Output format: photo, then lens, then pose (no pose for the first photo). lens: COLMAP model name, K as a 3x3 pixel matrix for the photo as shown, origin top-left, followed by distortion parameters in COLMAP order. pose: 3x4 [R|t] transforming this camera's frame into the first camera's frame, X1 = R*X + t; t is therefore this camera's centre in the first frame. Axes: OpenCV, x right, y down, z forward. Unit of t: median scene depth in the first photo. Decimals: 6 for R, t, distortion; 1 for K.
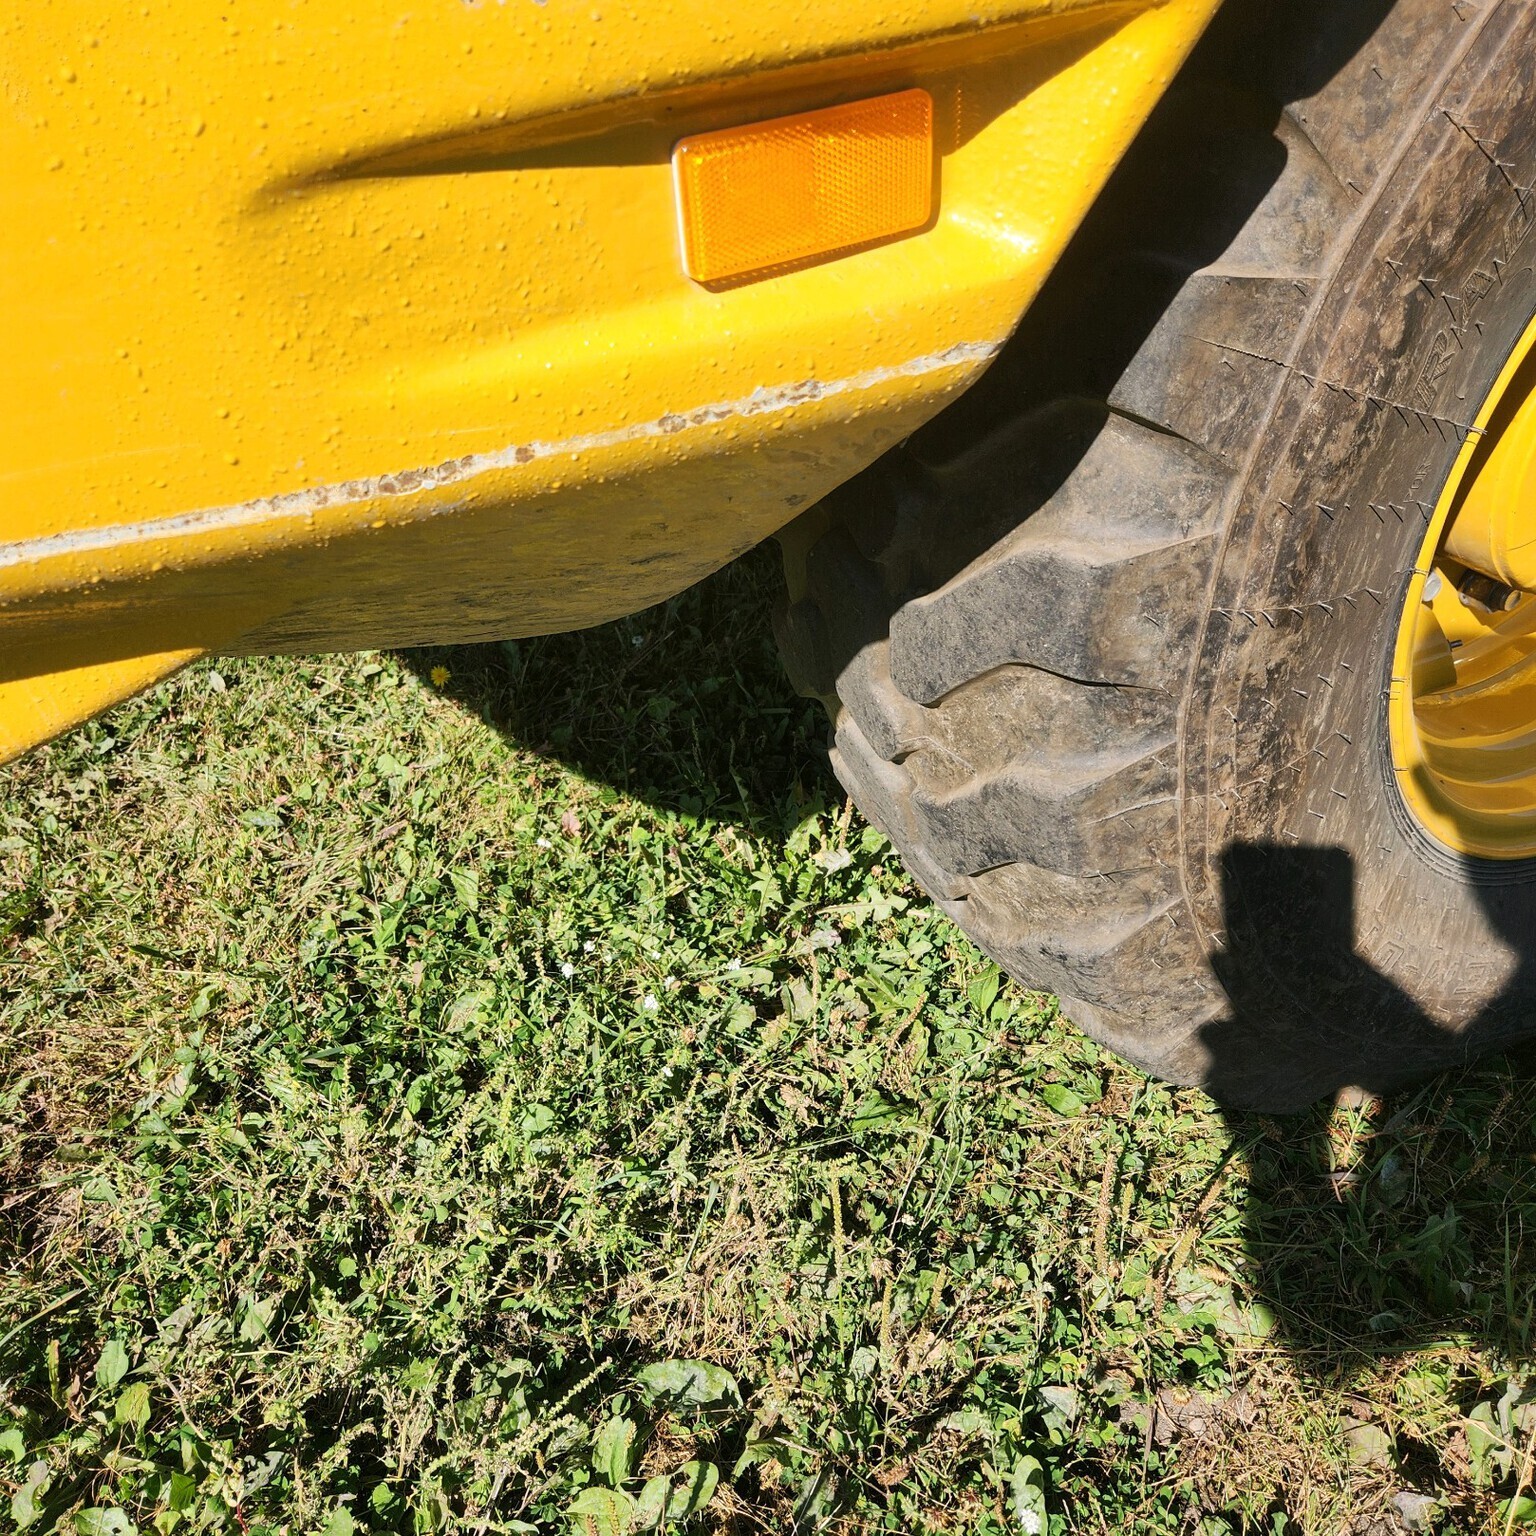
lens RADIAL K [[1314.7, 0, 781.1], [0, 1314.7, 742.7], [0, 0, 1]] dist [0.071593, -0.067754]
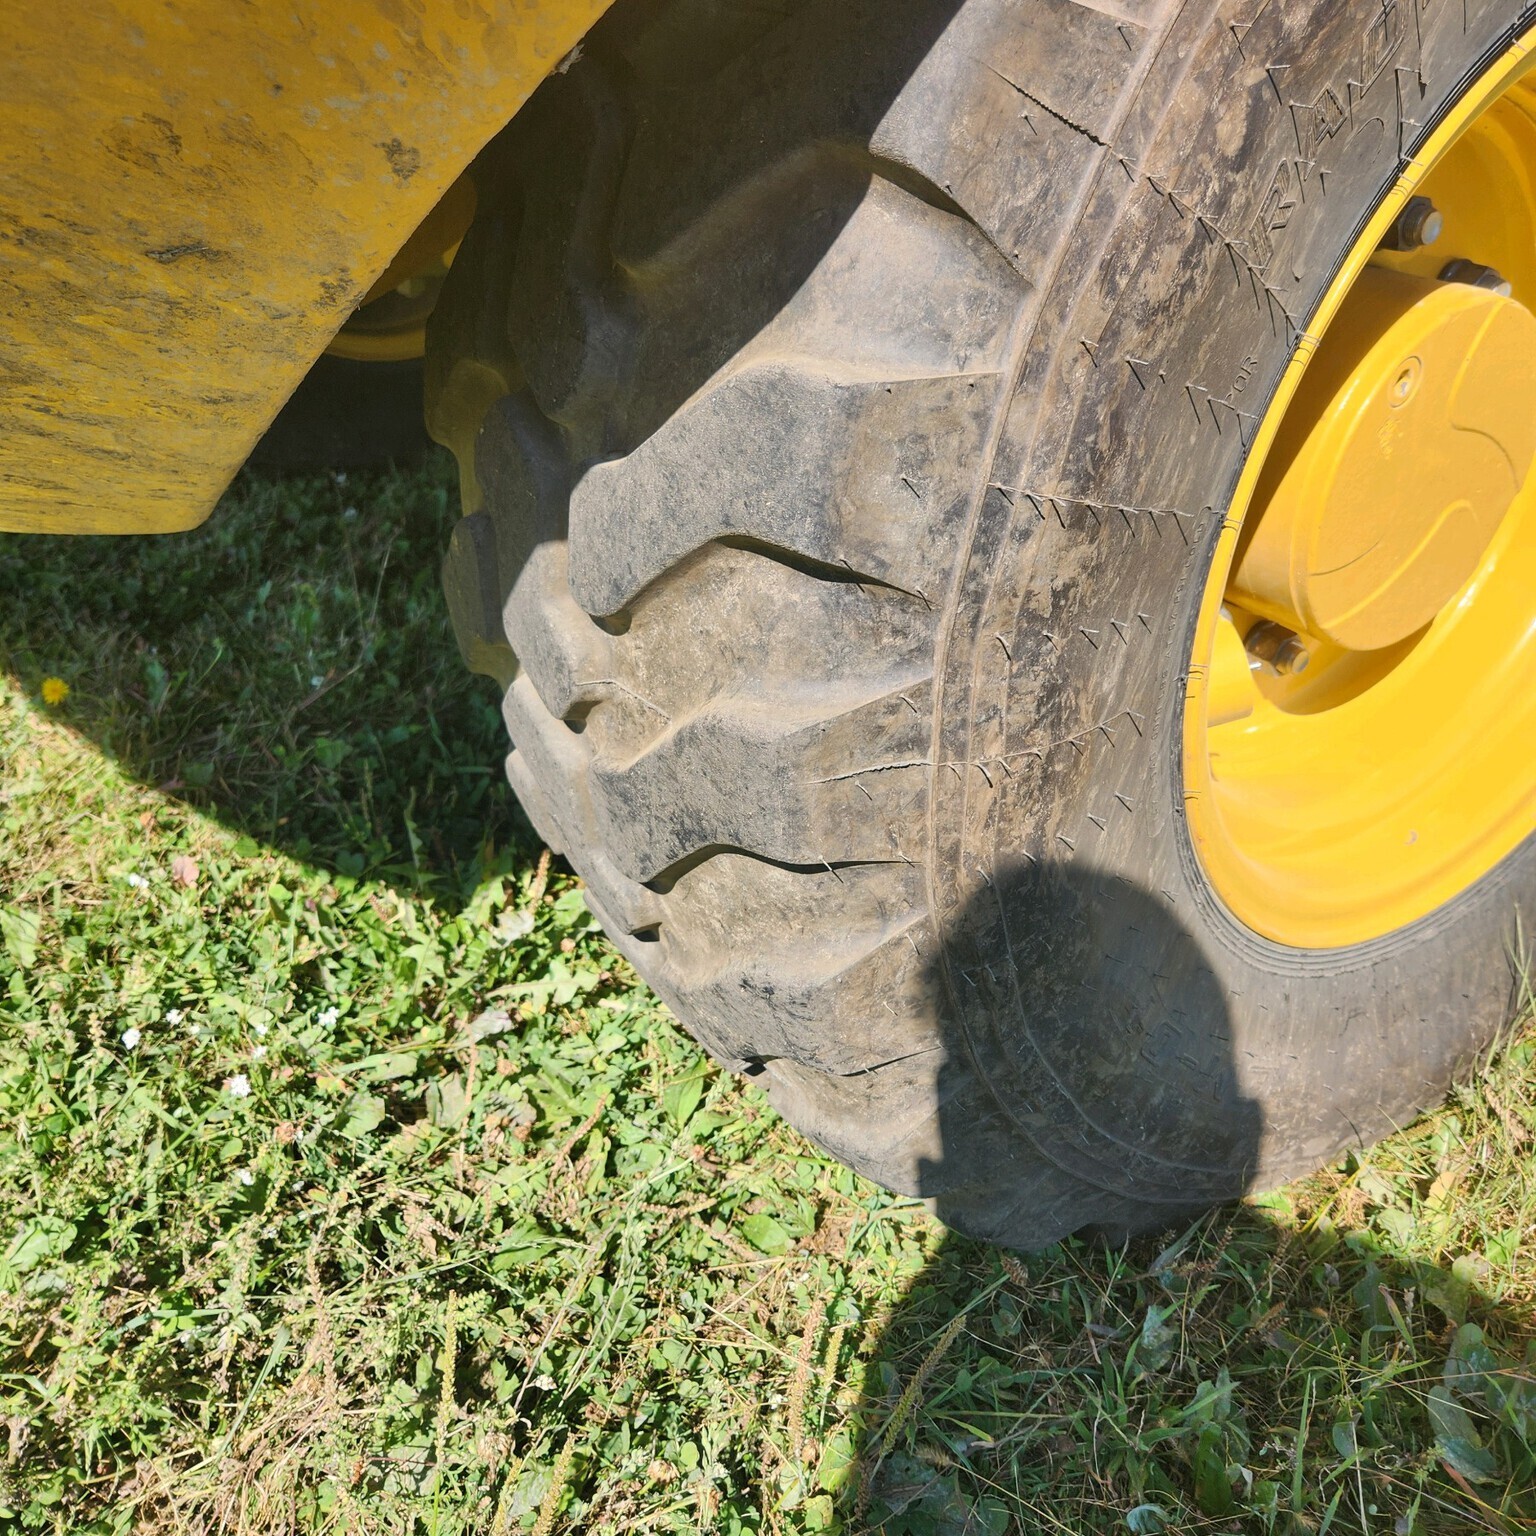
lens RADIAL K [[1330.0, 0, 768.0], [0, 1330.0, 768.0], [0, 0, 1]] dist [0.067112, -0.063594]
pose [[0.982465, 0.095263, 0.160276, 0.060250], [-0.074025, 0.988262, -0.133634, 0.103791], [-0.171125, 0.119426, 0.977984, 0.187941]]
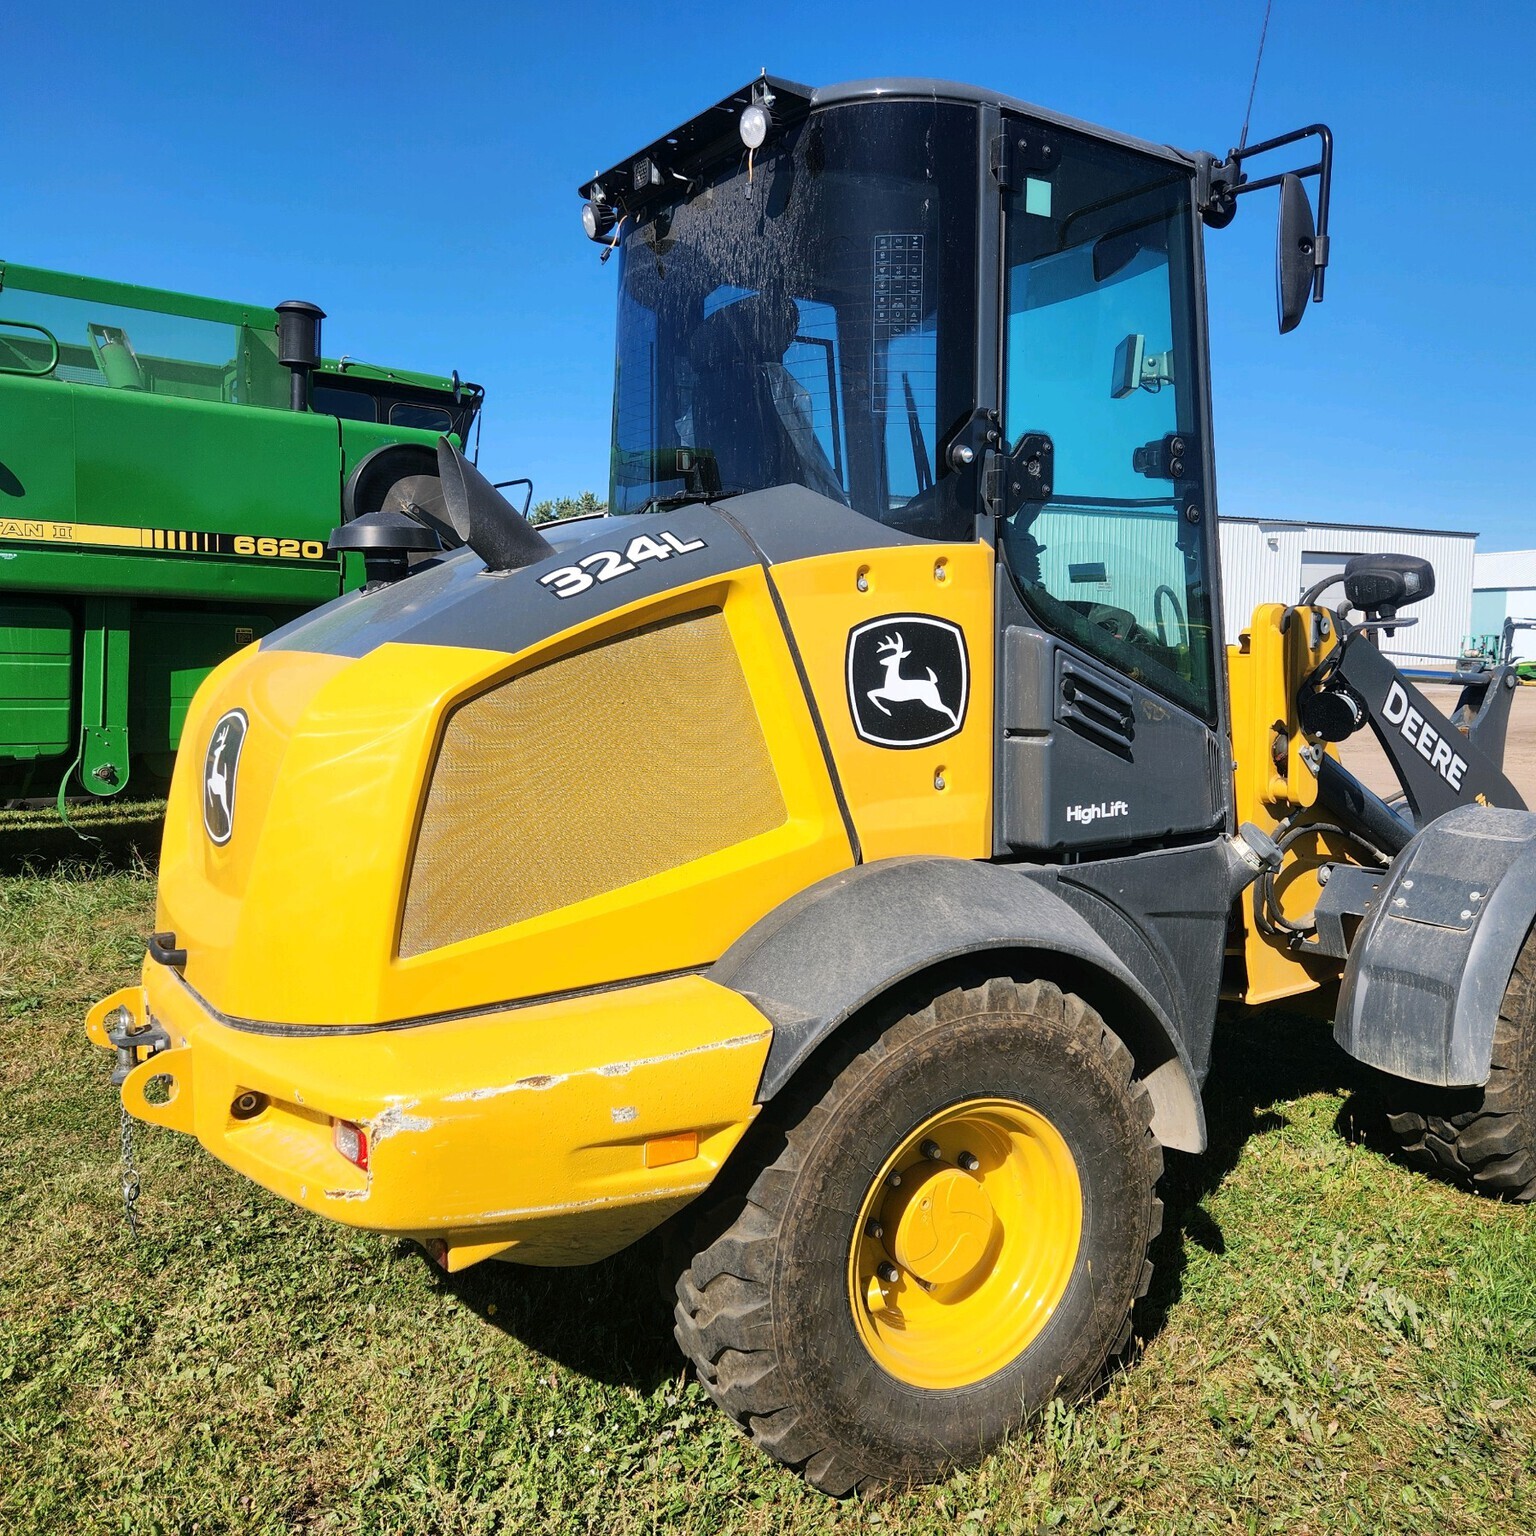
lens RADIAL K [[1330.0, 0, 768.0], [0, 1330.0, 768.0], [0, 0, 1]] dist [0.067112, -0.063594]
pose [[0.995861, 0.088054, 0.022513, 0.062511], [-0.063762, 0.853397, -0.517347, 0.401859], [-0.064767, 0.513770, 0.855480, -1.742439]]
